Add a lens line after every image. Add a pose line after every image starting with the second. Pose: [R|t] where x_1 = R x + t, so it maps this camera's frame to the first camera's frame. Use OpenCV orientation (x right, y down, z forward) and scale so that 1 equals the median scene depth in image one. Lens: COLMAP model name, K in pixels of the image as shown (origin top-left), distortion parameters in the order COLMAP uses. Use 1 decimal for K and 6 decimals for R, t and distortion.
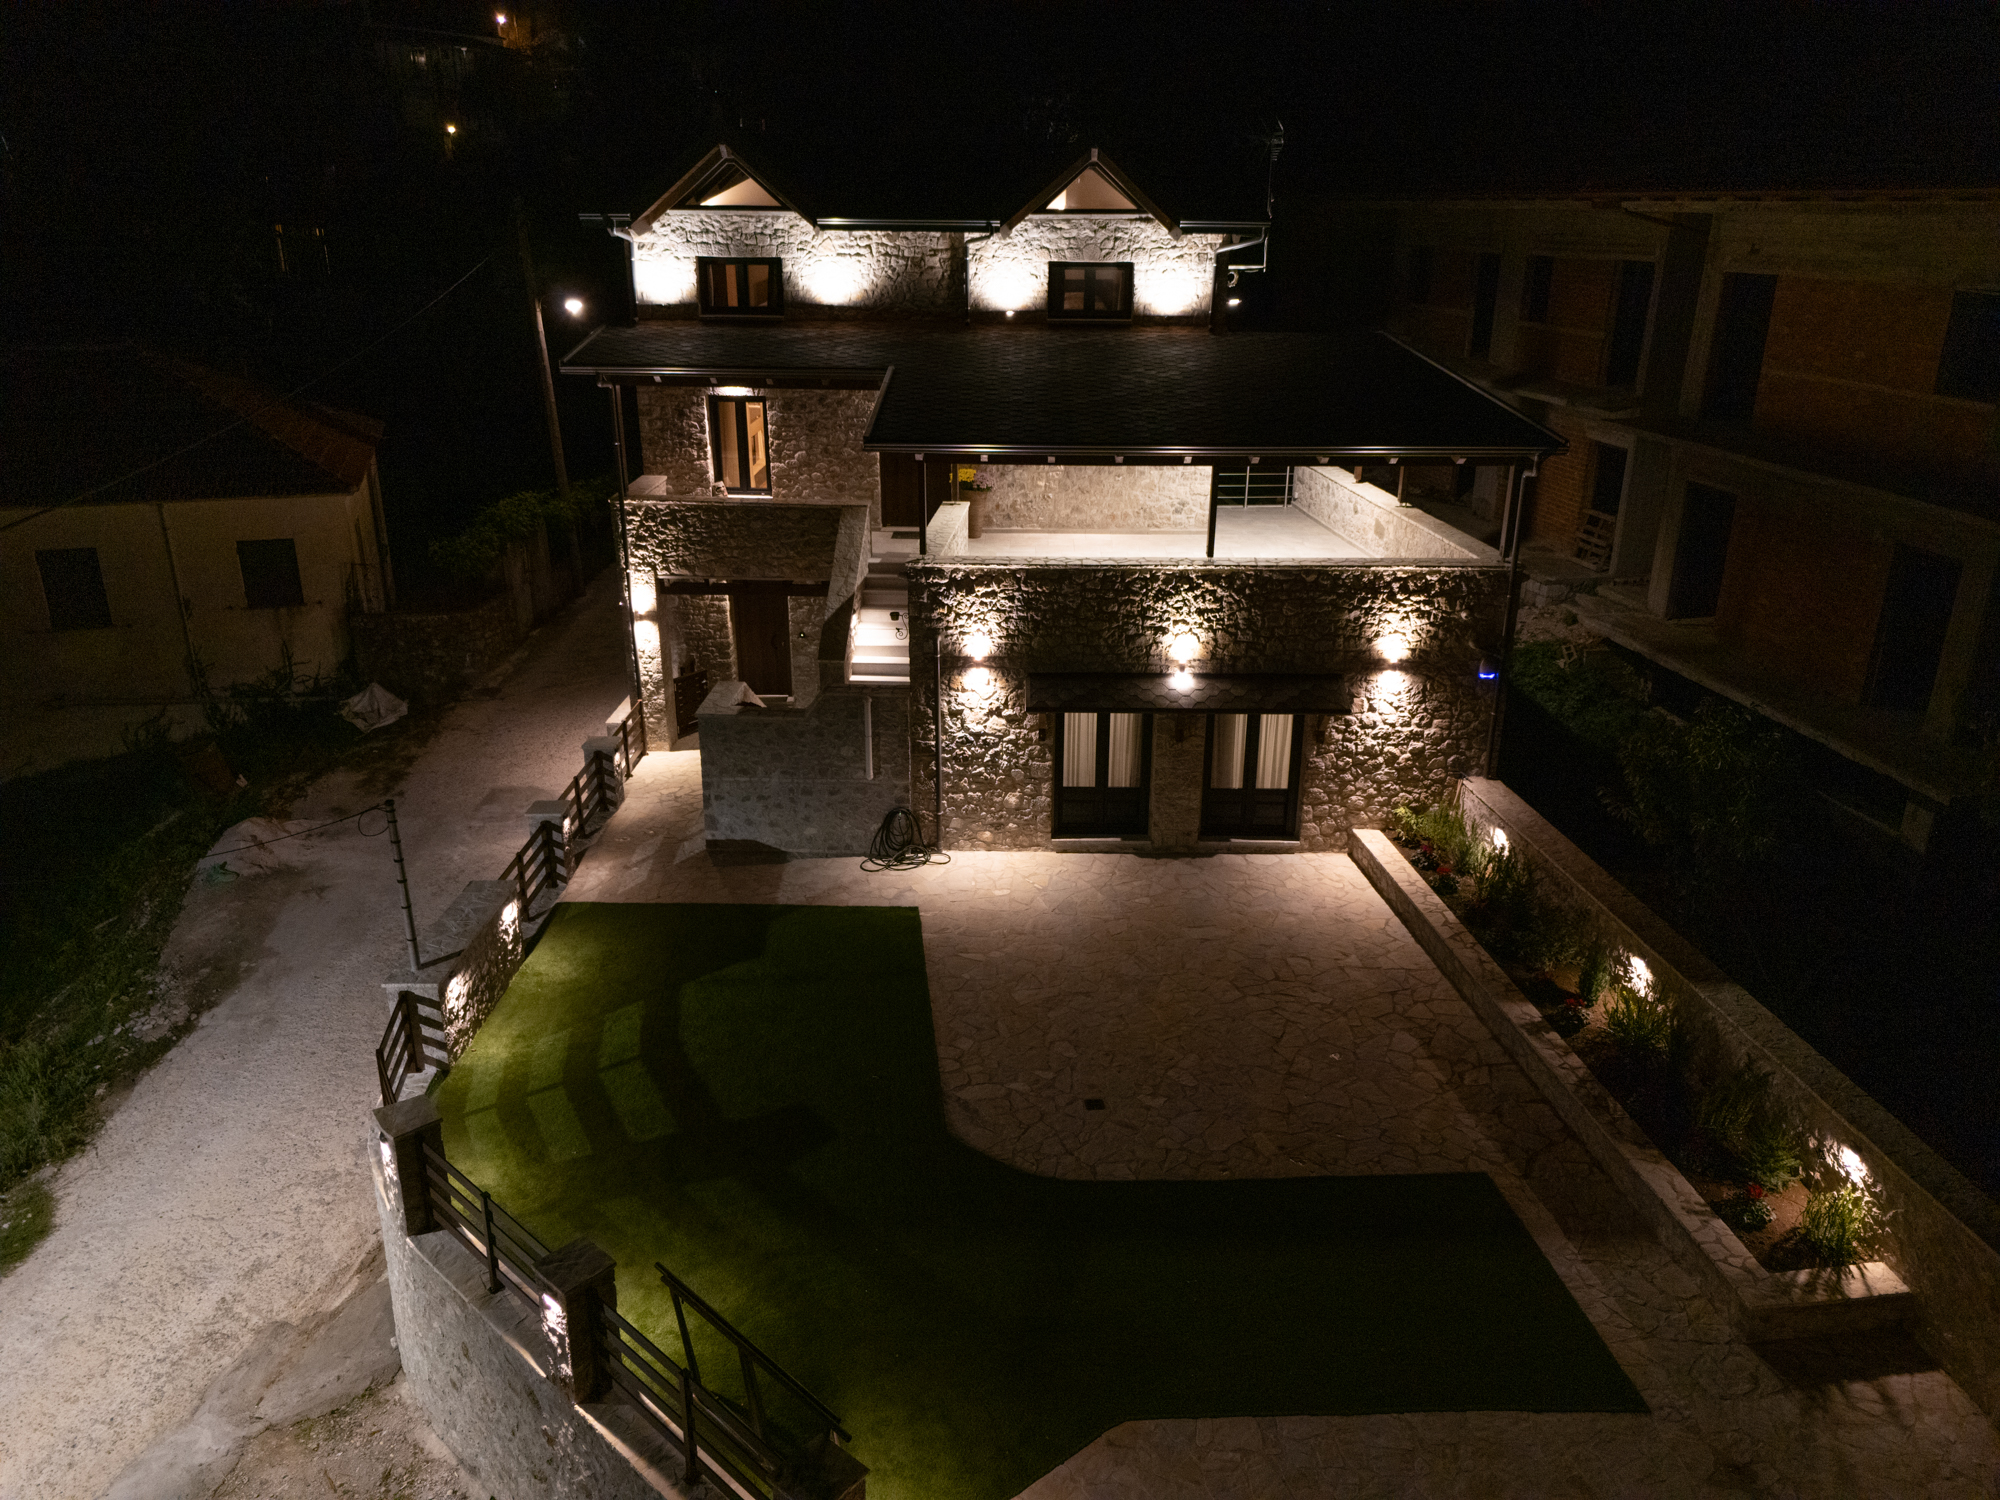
lens RADIAL K [[1460.2, 0, 1007.8], [0, 1460.2, 744.6], [0, 0, 1]] dist [0.114518, -0.161428]
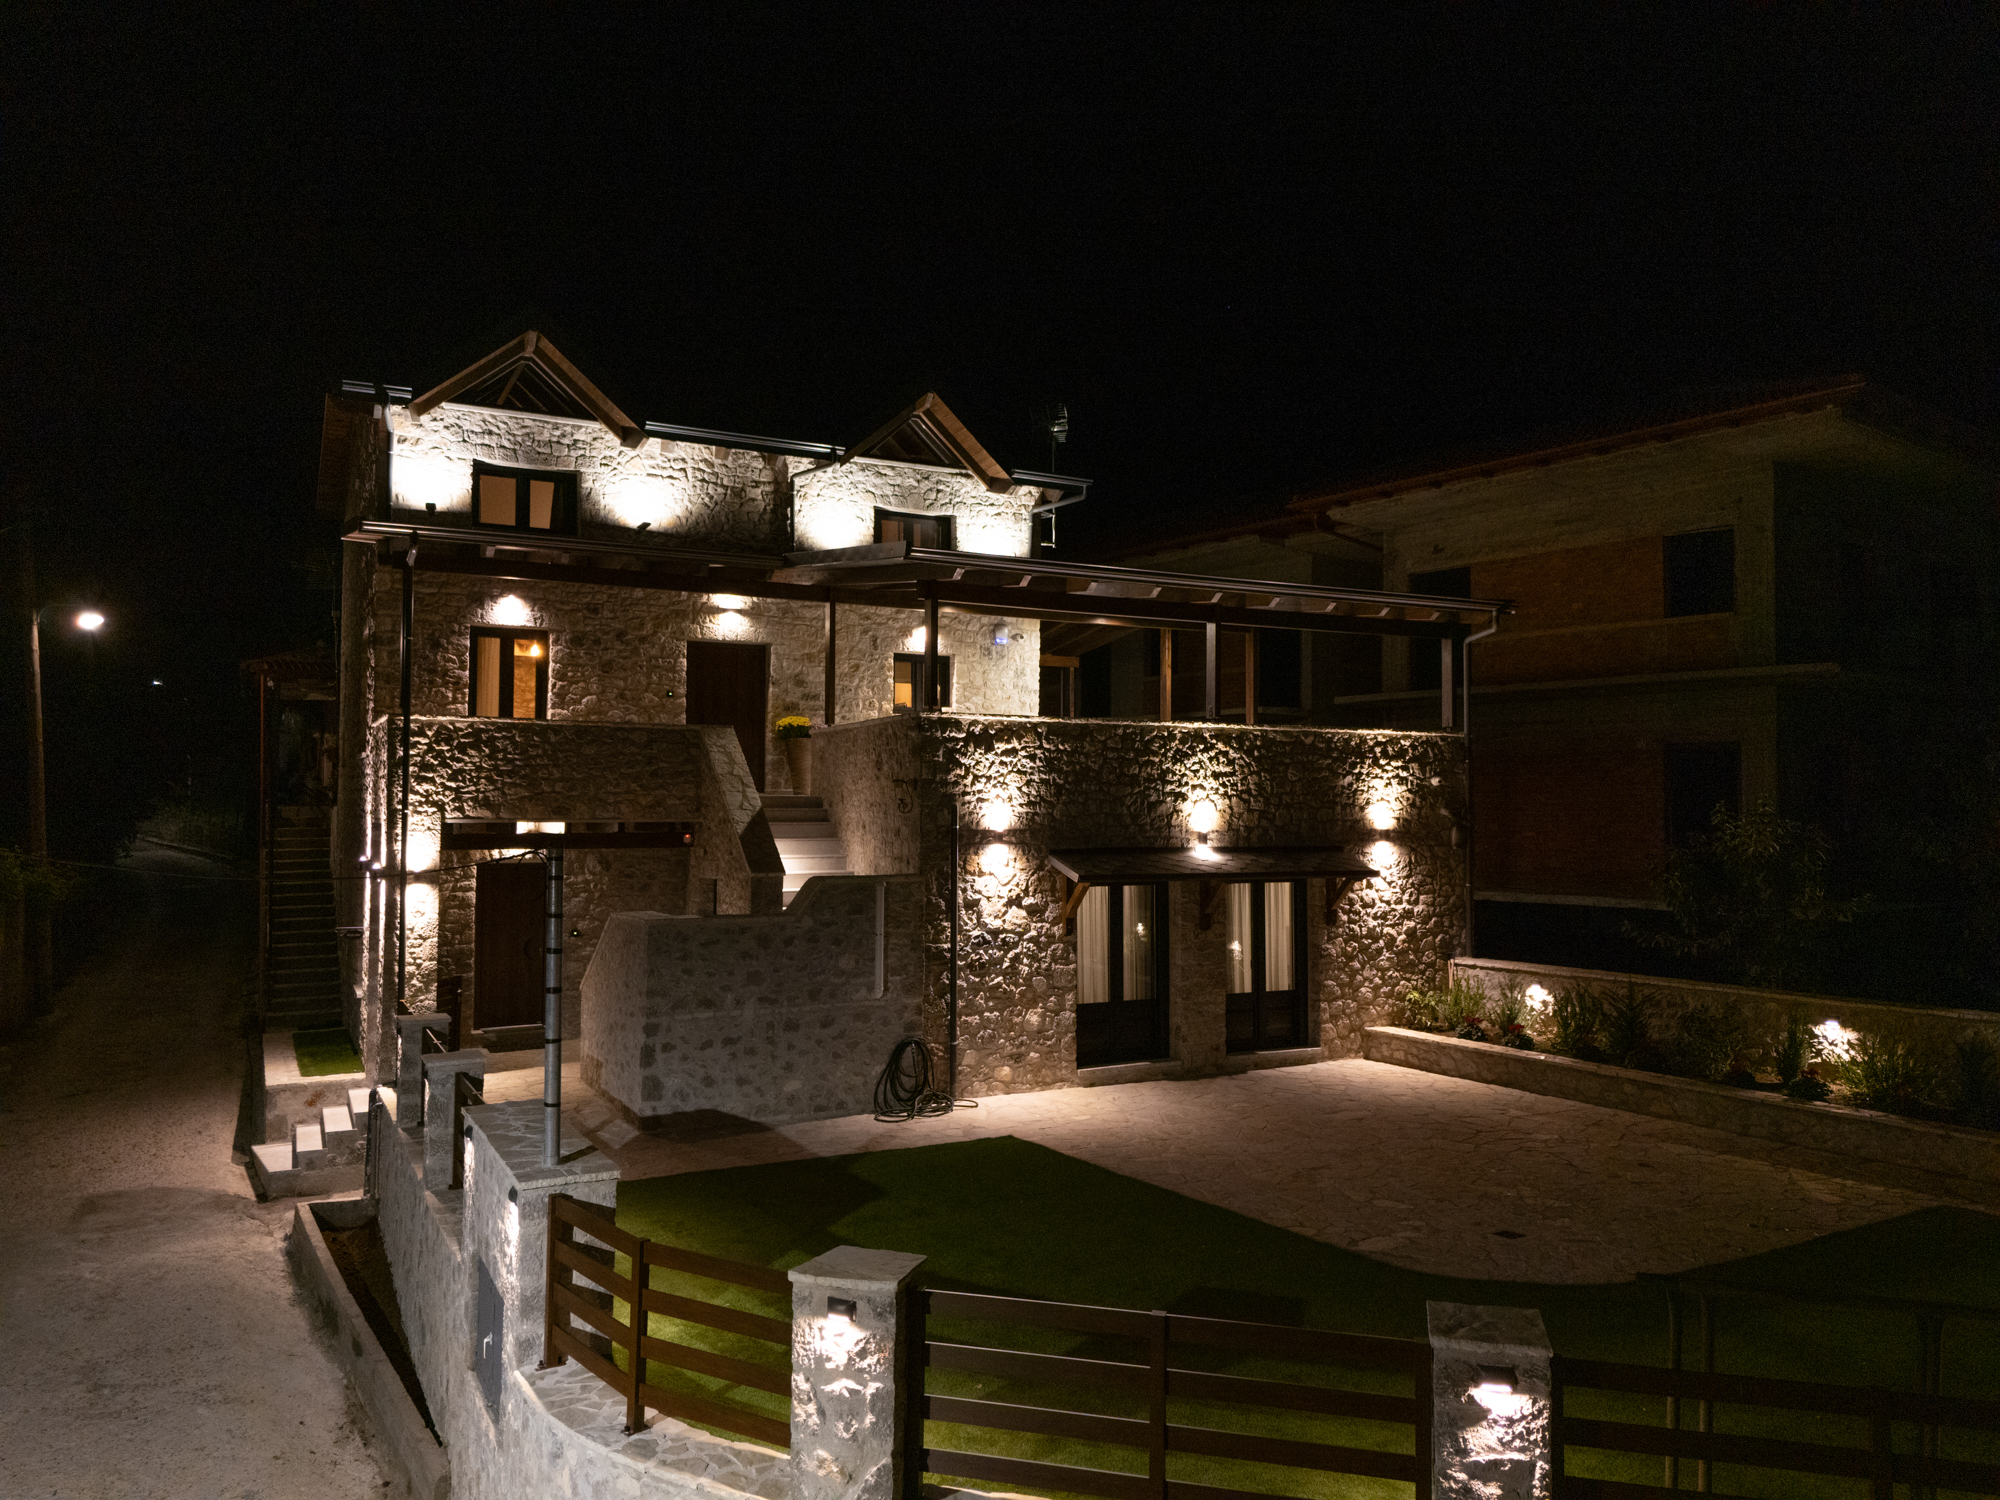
lens RADIAL K [[1456.3, 0, 1005.4], [0, 1456.3, 744.4], [0, 0, 1]] dist [0.140554, -0.238522]
pose [[0.878972, 0.018085, 0.476530, -0.395855], [0.167818, 0.923628, -0.344598, 0.173148], [-0.446369, 0.382862, 0.808809, 0.309170]]
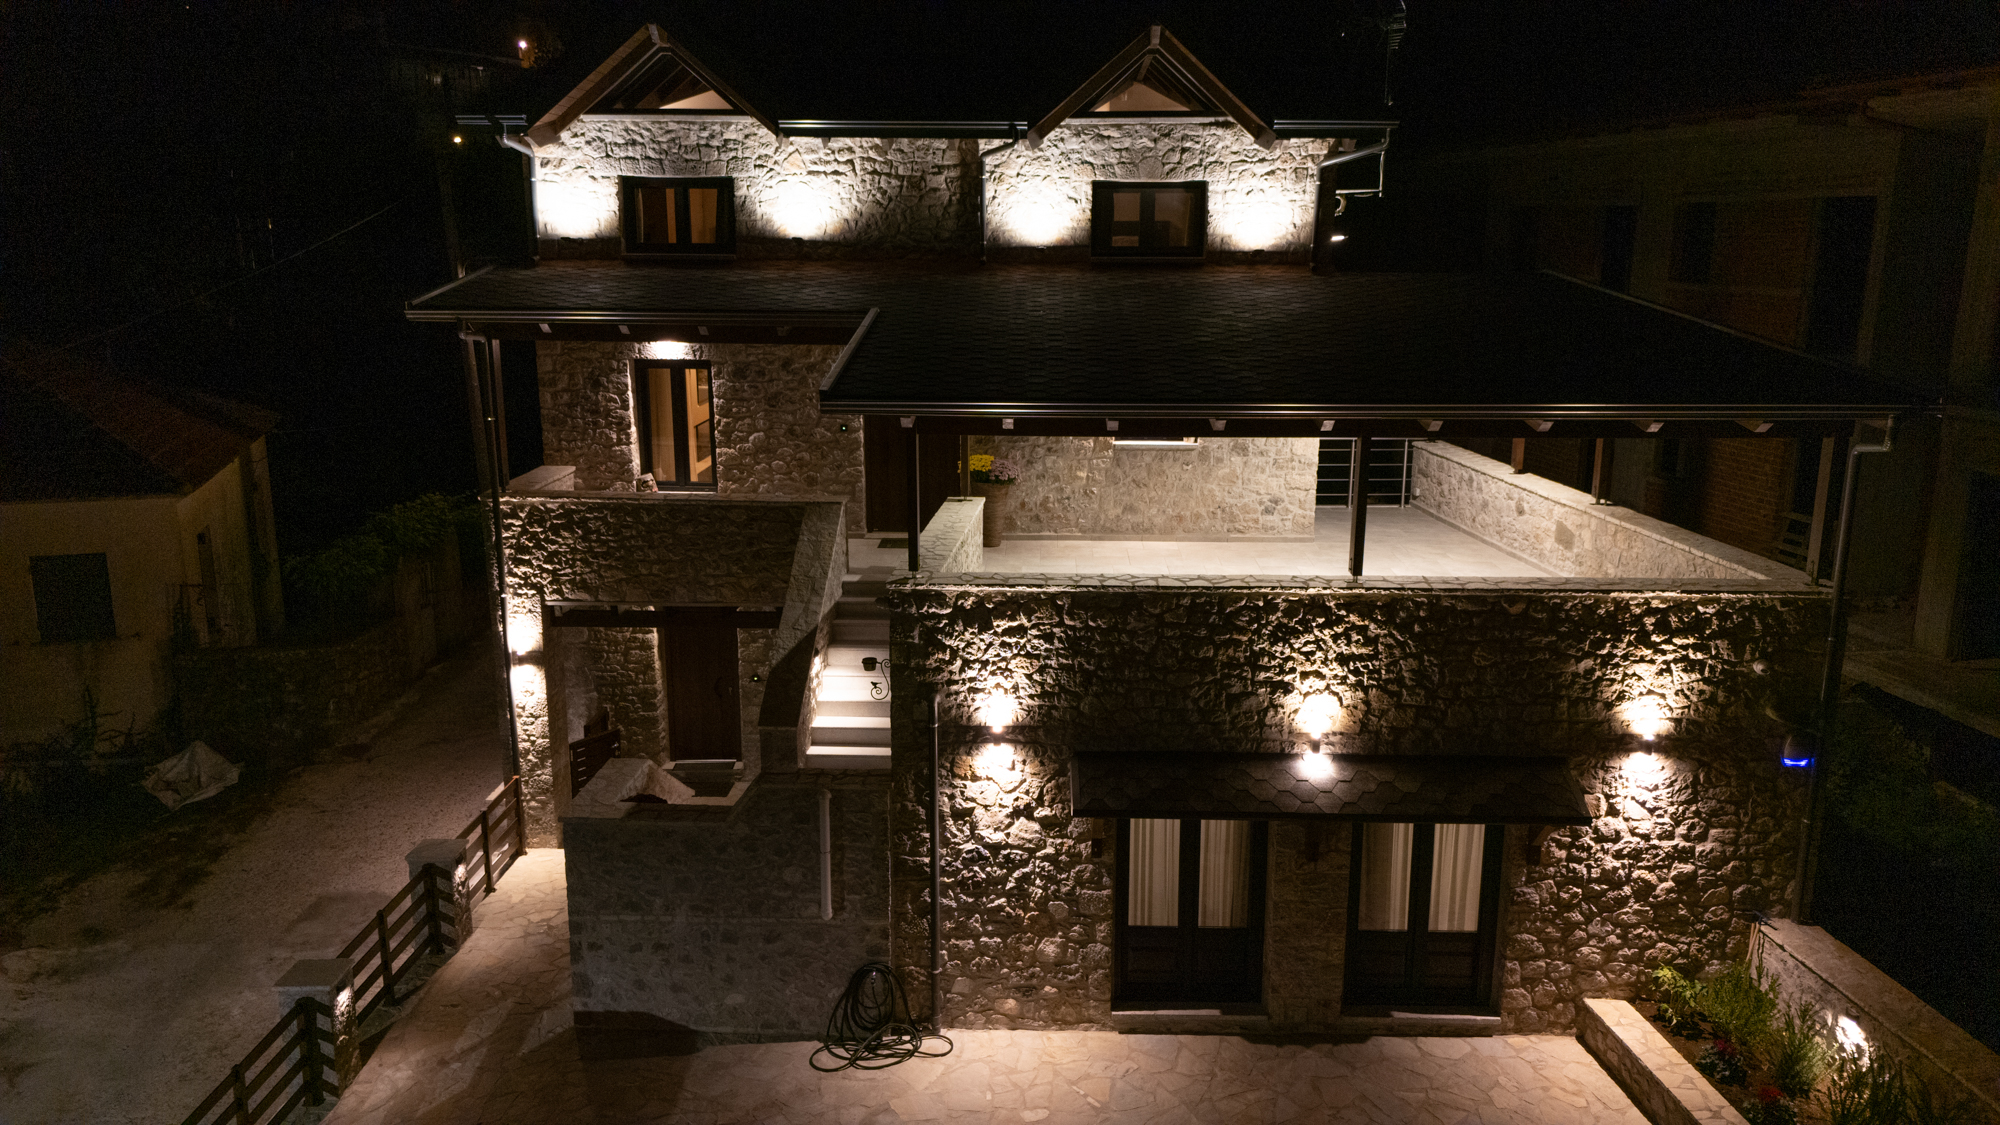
lens RADIAL K [[1456.2, 0, 1011.7], [0, 1456.2, 561.4], [0, 0, 1]] dist [0.101023, -0.126728]
pose [[0.999969, -0.000876, -0.007837, -0.008599], [-0.000172, 0.991160, -0.132675, -0.045963], [0.007884, 0.132672, 0.991129, 0.341709]]
